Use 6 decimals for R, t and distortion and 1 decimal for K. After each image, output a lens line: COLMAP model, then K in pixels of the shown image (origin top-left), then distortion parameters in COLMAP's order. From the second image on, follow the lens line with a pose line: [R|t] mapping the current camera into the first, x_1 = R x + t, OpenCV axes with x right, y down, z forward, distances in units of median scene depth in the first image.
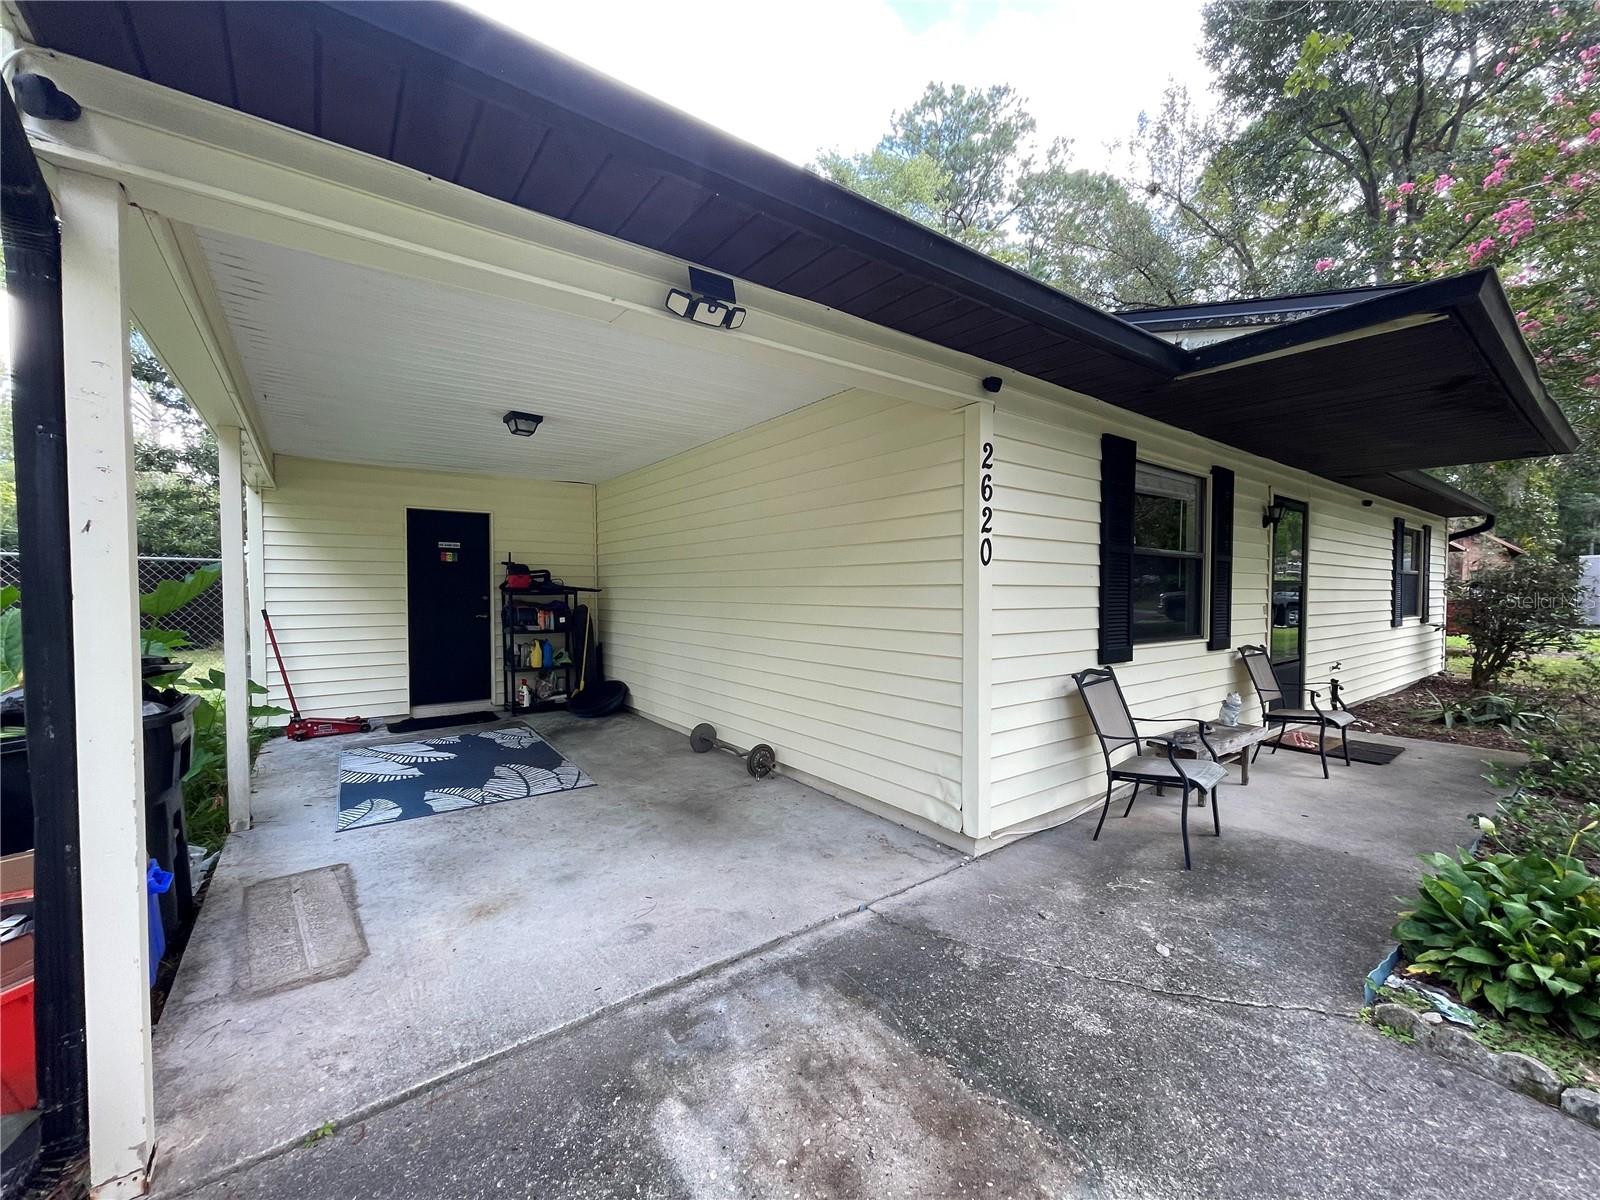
lens RADIAL K [[642.6, 0, 796.7], [0, 642.6, 607.1], [0, 0, 1]] dist [-0.006106, 0.002610]
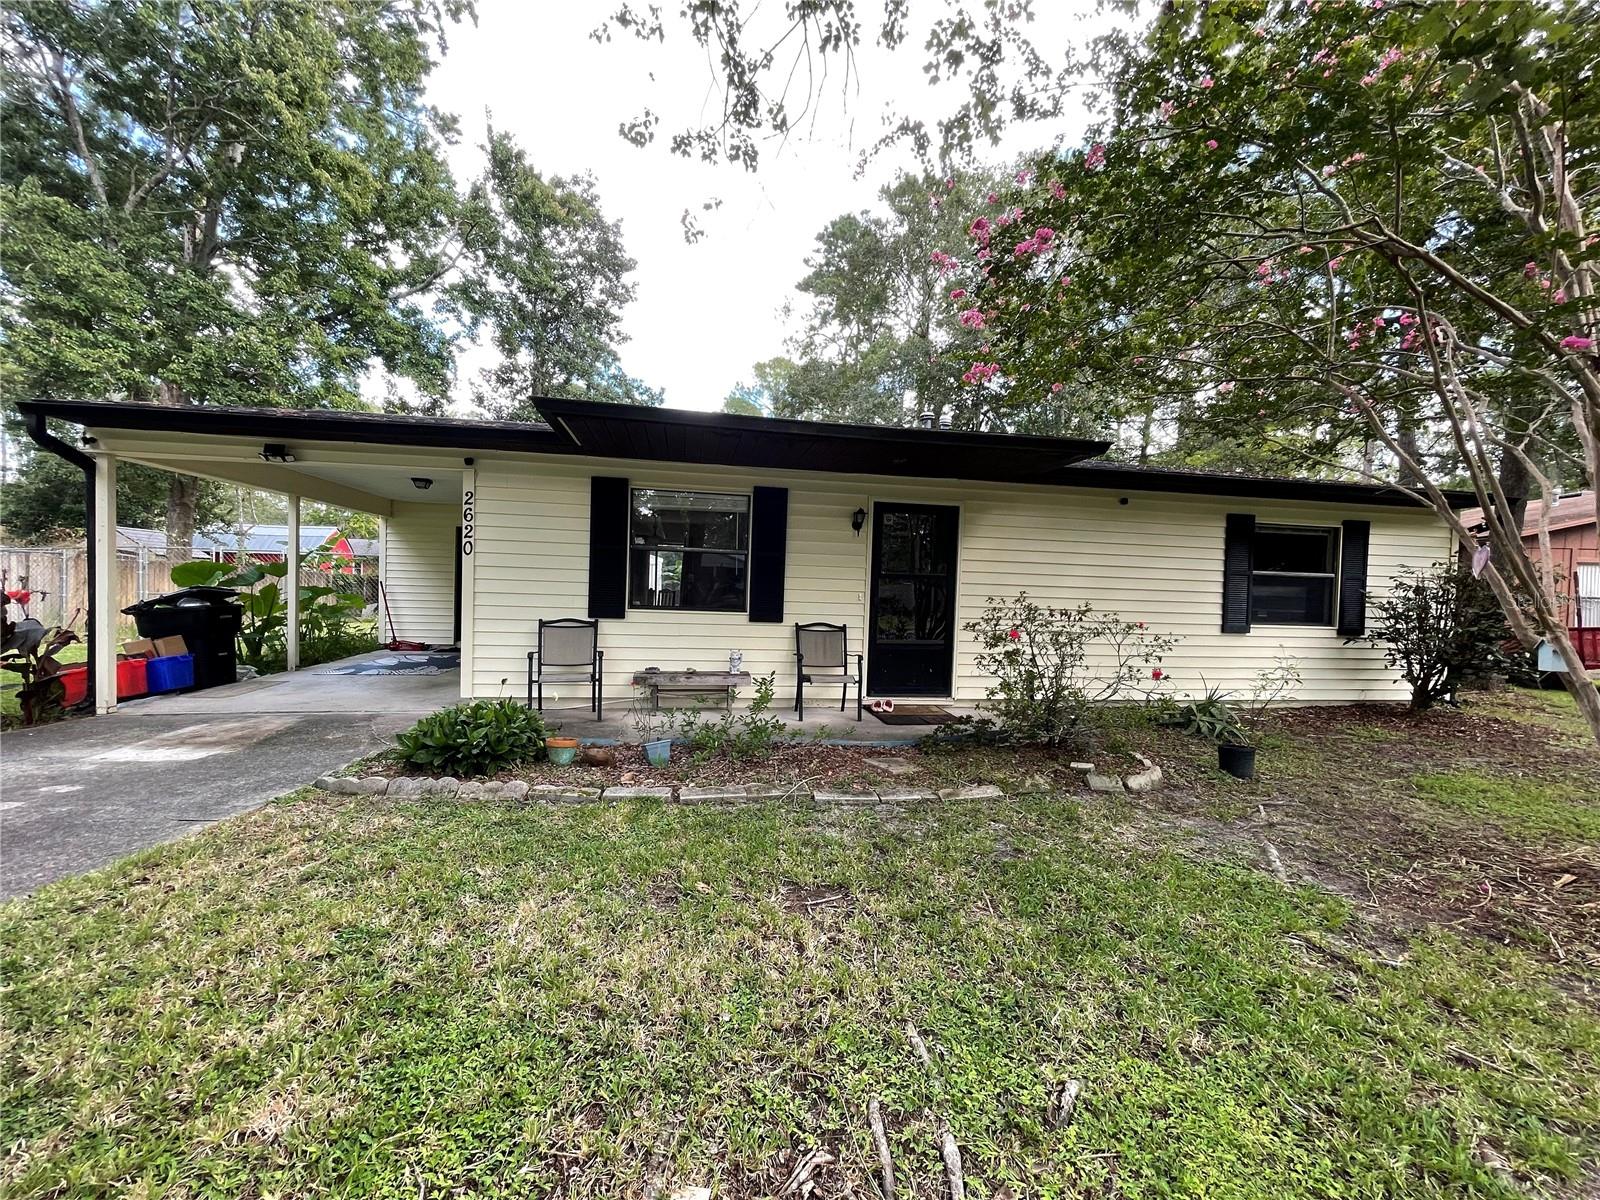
lens RADIAL K [[642.6, 0, 796.5], [0, 642.6, 604.5], [0, 0, 1]] dist [-0.006106, 0.002610]
pose [[0.889595, 0.035438, -0.455373, 1.305423], [-0.040729, 0.999169, -0.001807, 0.028731], [0.454931, 0.020155, 0.890299, -0.162483]]
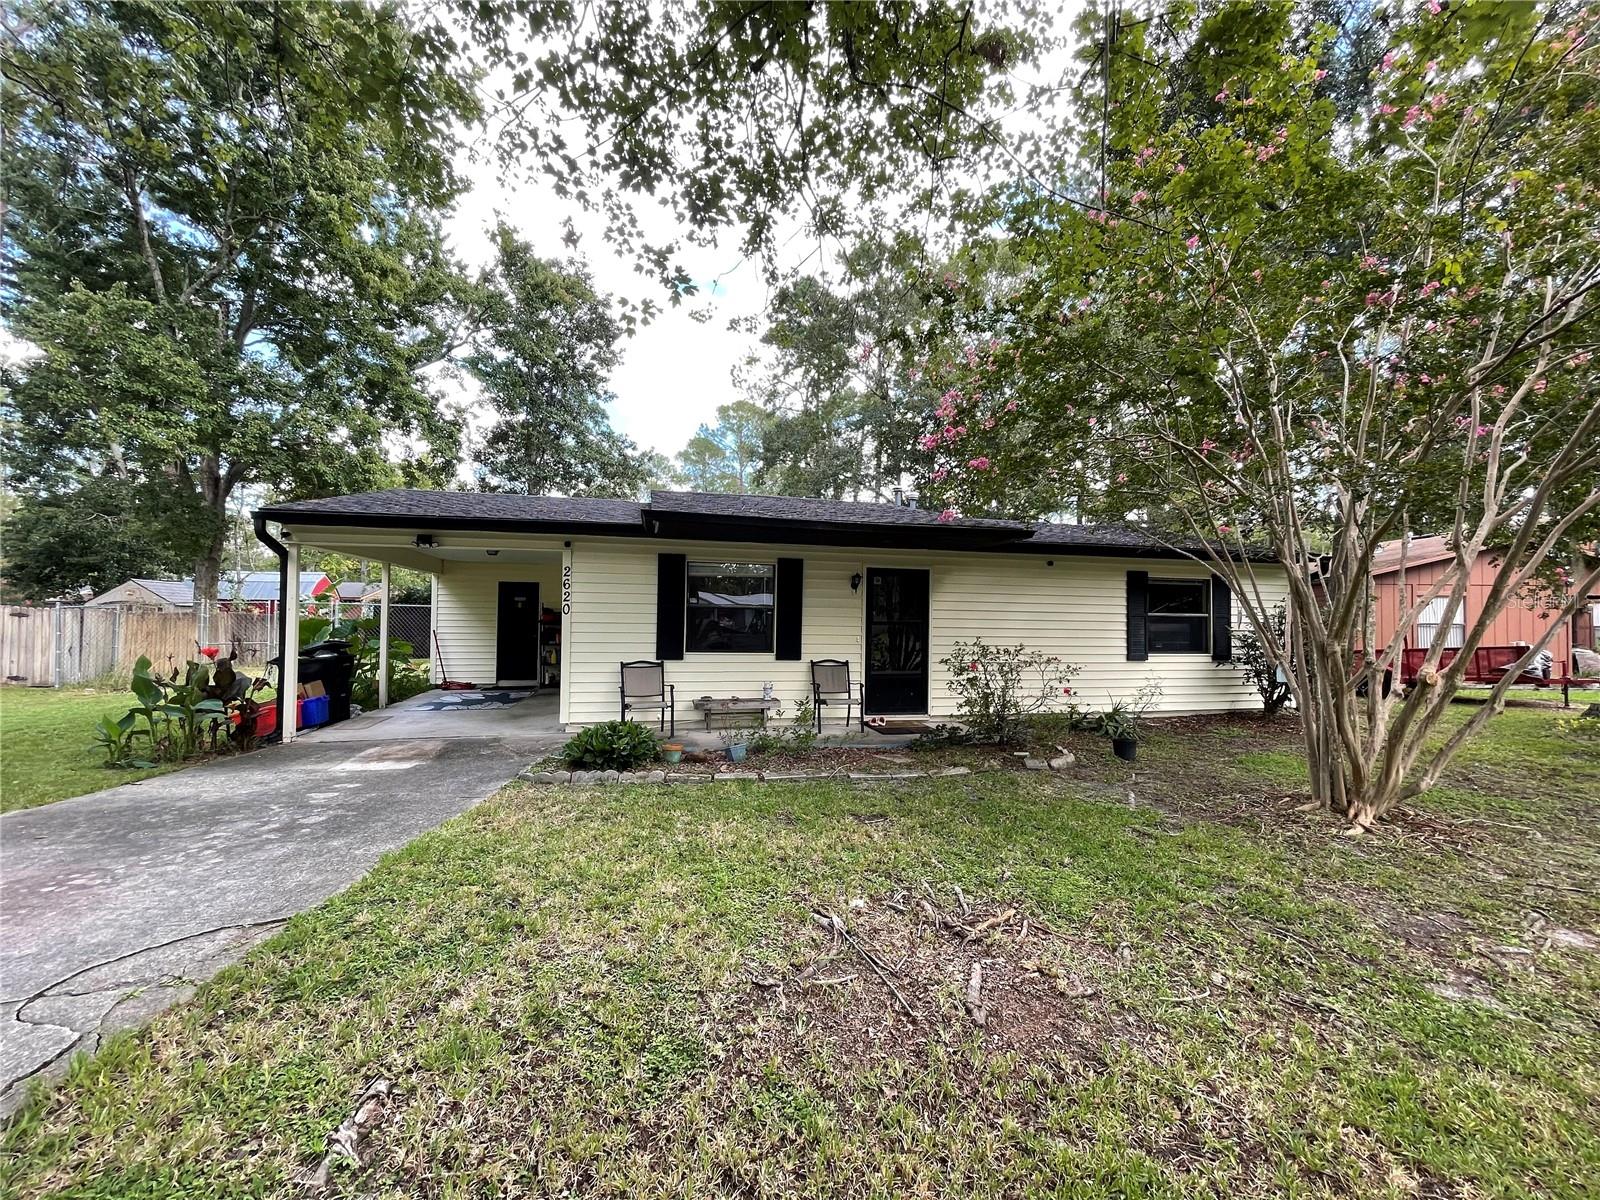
lens RADIAL K [[642.6, 0, 792.9], [0, 642.6, 607.4], [0, 0, 1]] dist [-0.006106, 0.002610]
pose [[0.915370, 0.000831, -0.402613, 1.362983], [-0.021855, 0.998626, -0.047629, 0.004971], [0.402020, 0.052398, 0.914130, -0.611570]]
